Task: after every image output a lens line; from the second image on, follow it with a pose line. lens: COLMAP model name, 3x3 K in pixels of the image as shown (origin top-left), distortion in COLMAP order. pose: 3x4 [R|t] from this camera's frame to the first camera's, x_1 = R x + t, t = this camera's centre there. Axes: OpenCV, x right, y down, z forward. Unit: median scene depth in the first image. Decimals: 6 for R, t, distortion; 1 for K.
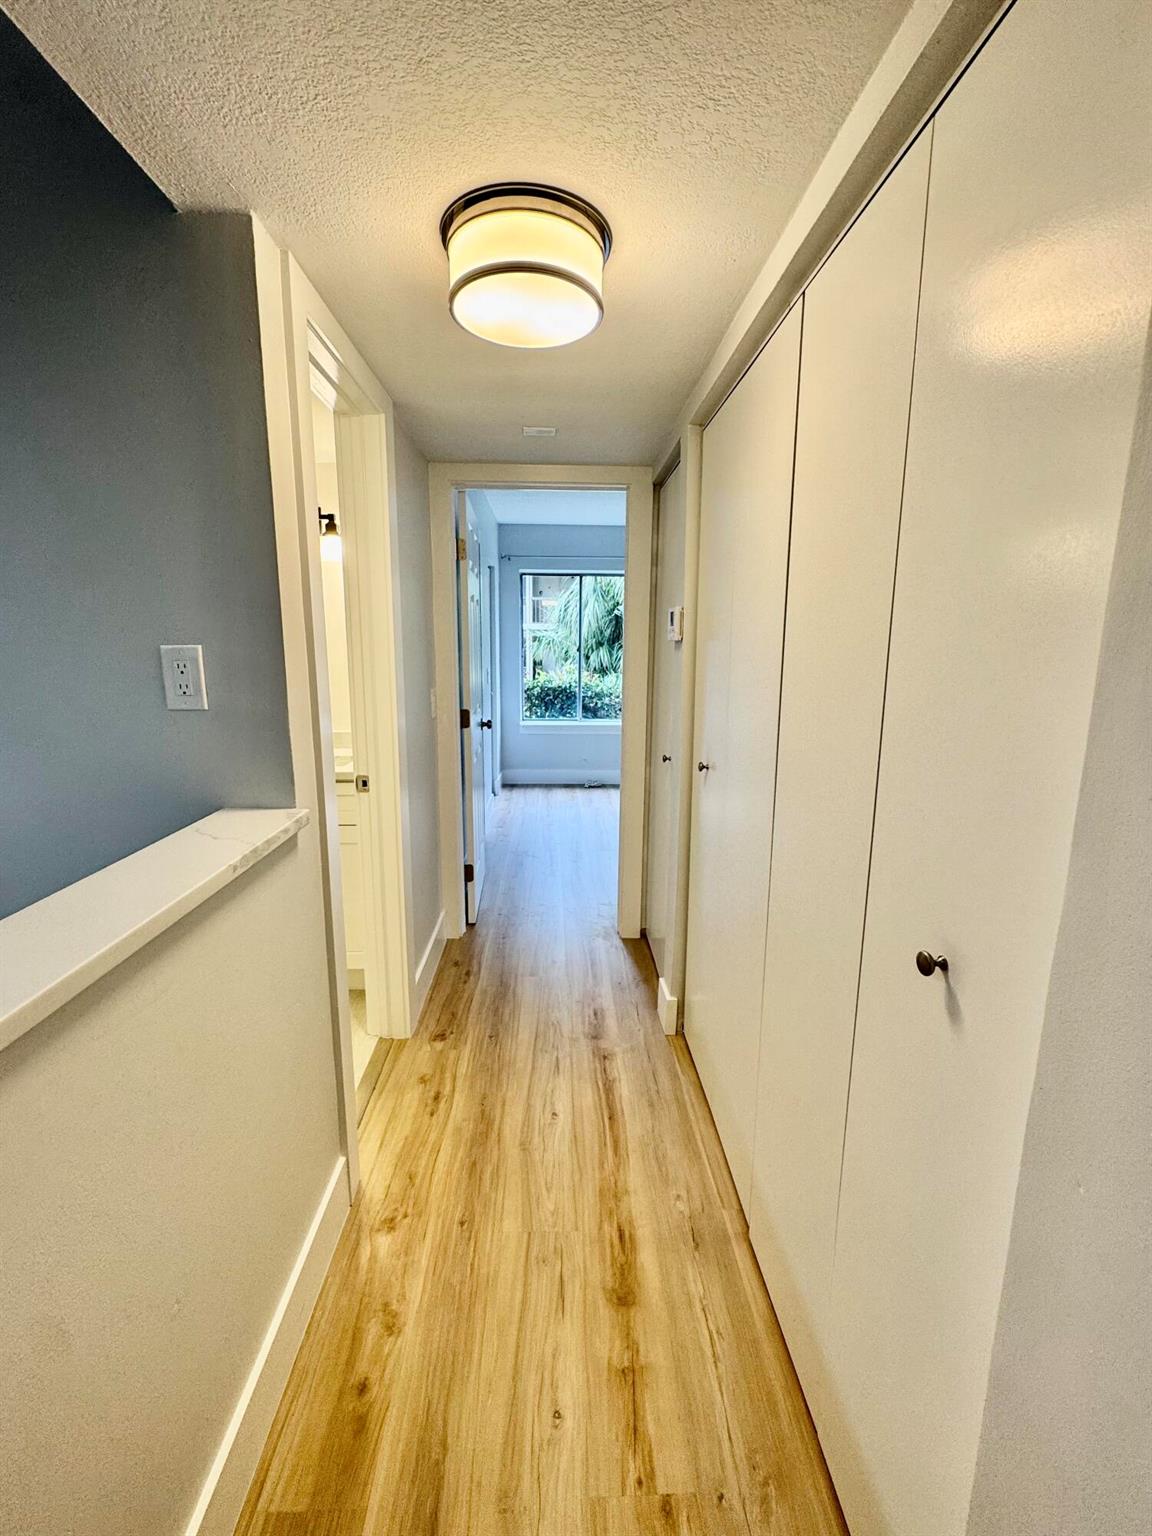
lens RADIAL K [[661.5, 0, 577.0], [0, 661.5, 762.5], [0, 0, 1]] dist [0.001406, 0.000118]
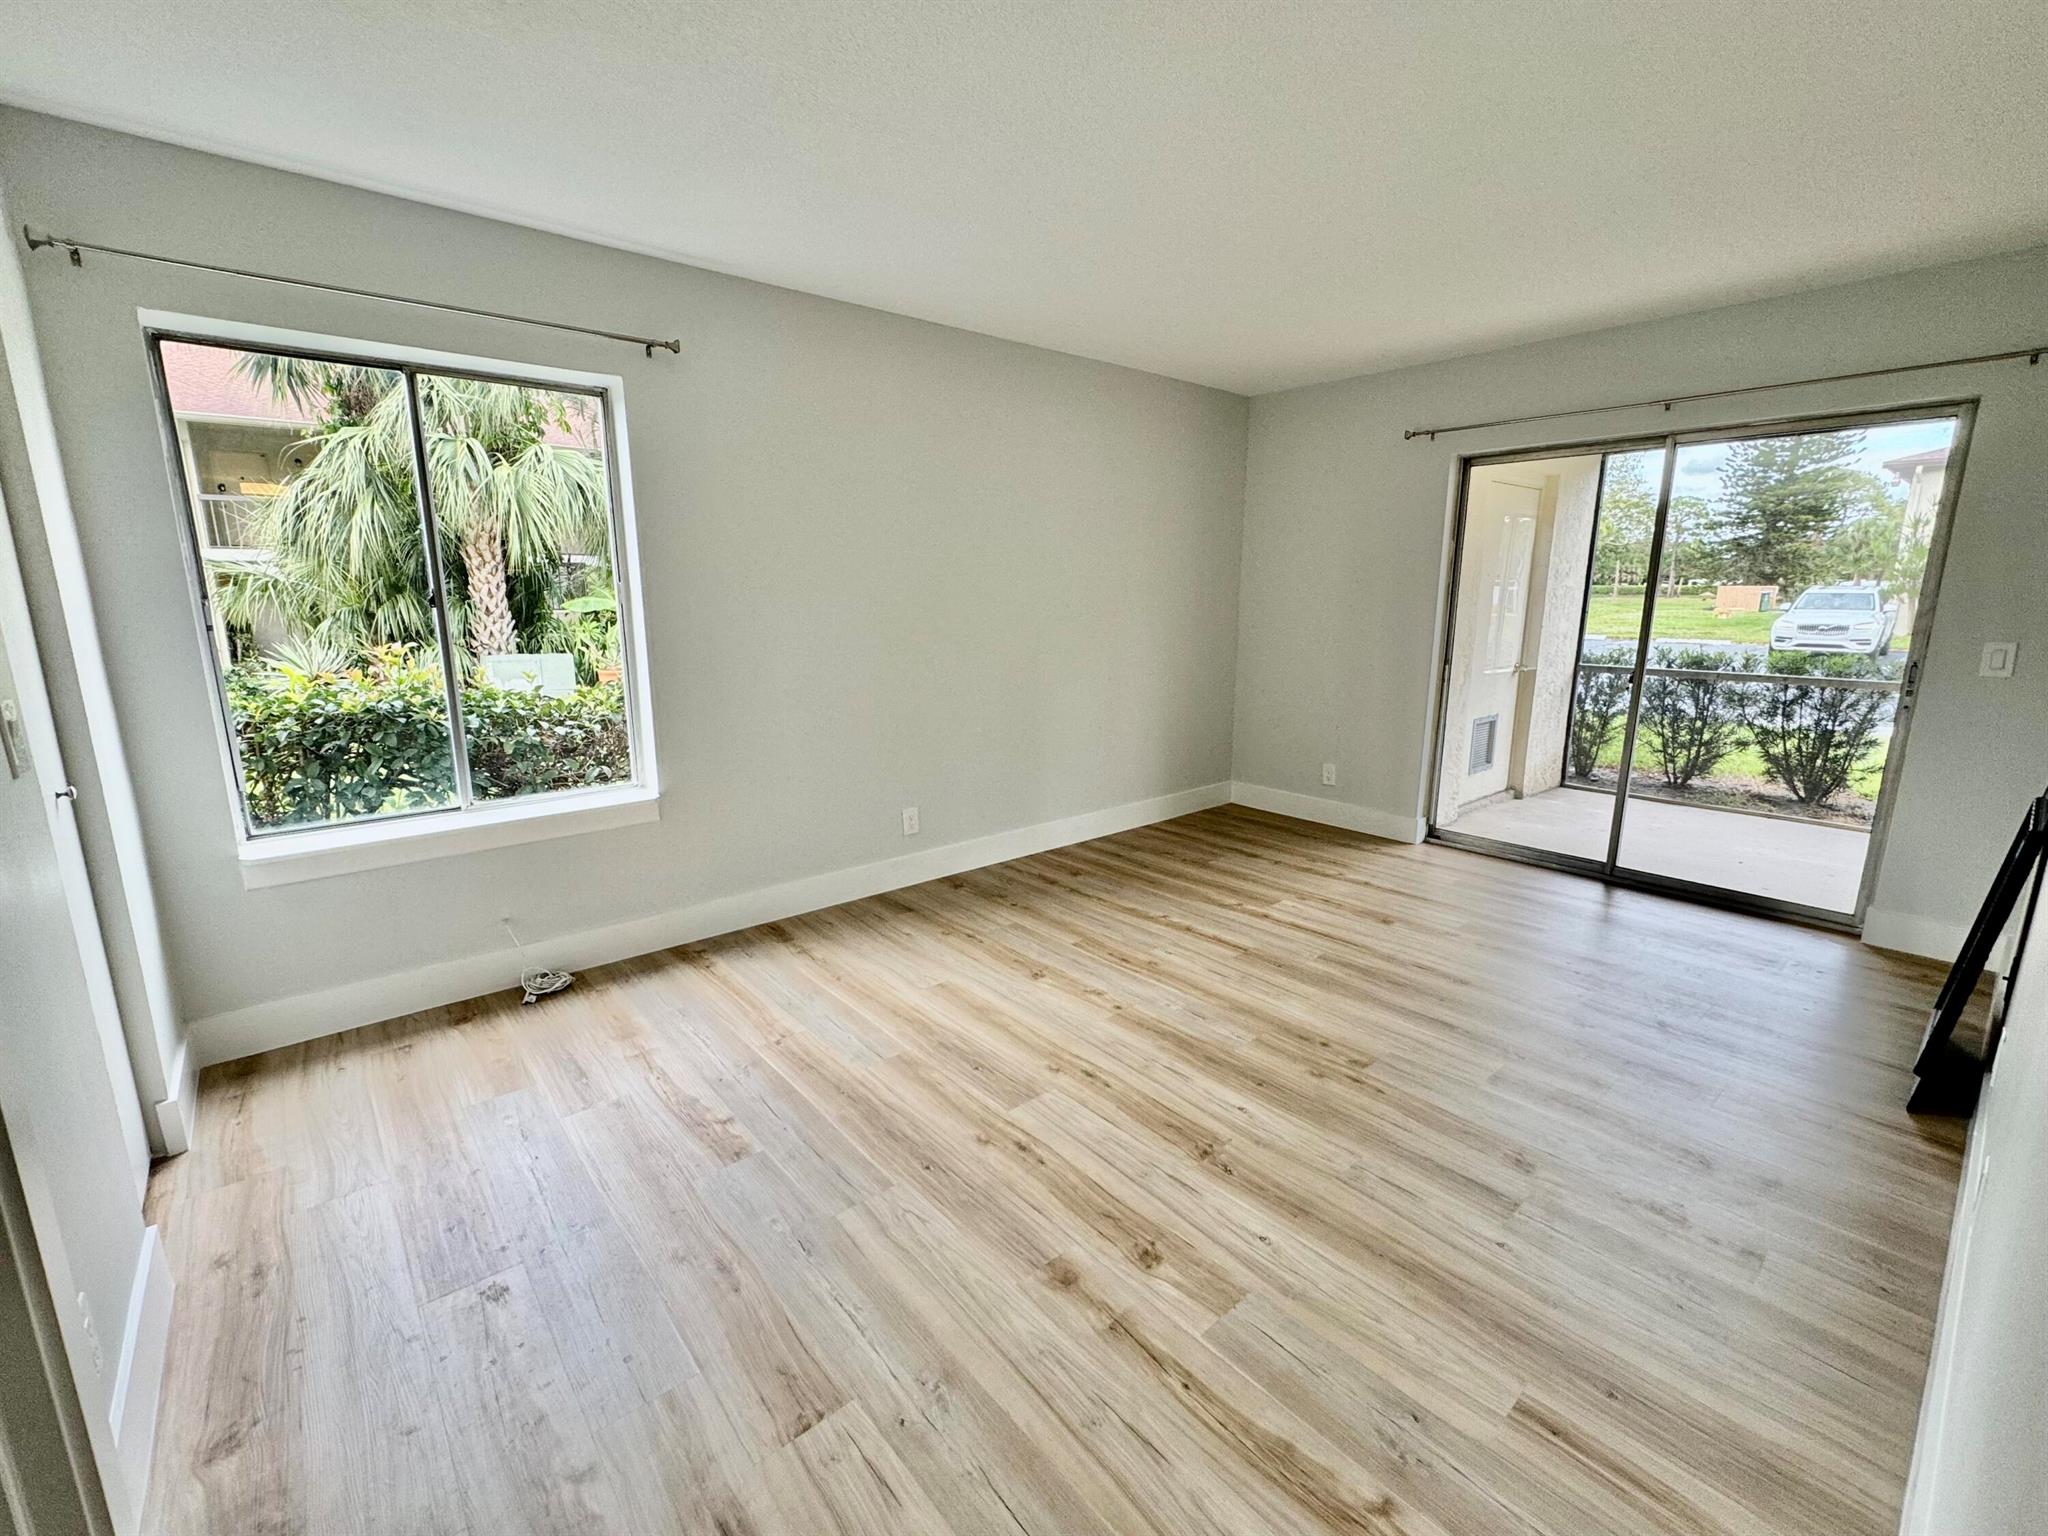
lens RADIAL K [[882.0, 0, 1019.6], [0, 882.0, 775.6], [0, 0, 1]] dist [0.001406, 0.000118]
pose [[0.788088, -0.136003, 0.600350, -0.039488], [0.116504, 0.990615, 0.071477, -0.073678], [-0.604437, 0.013613, 0.796537, 0.430946]]
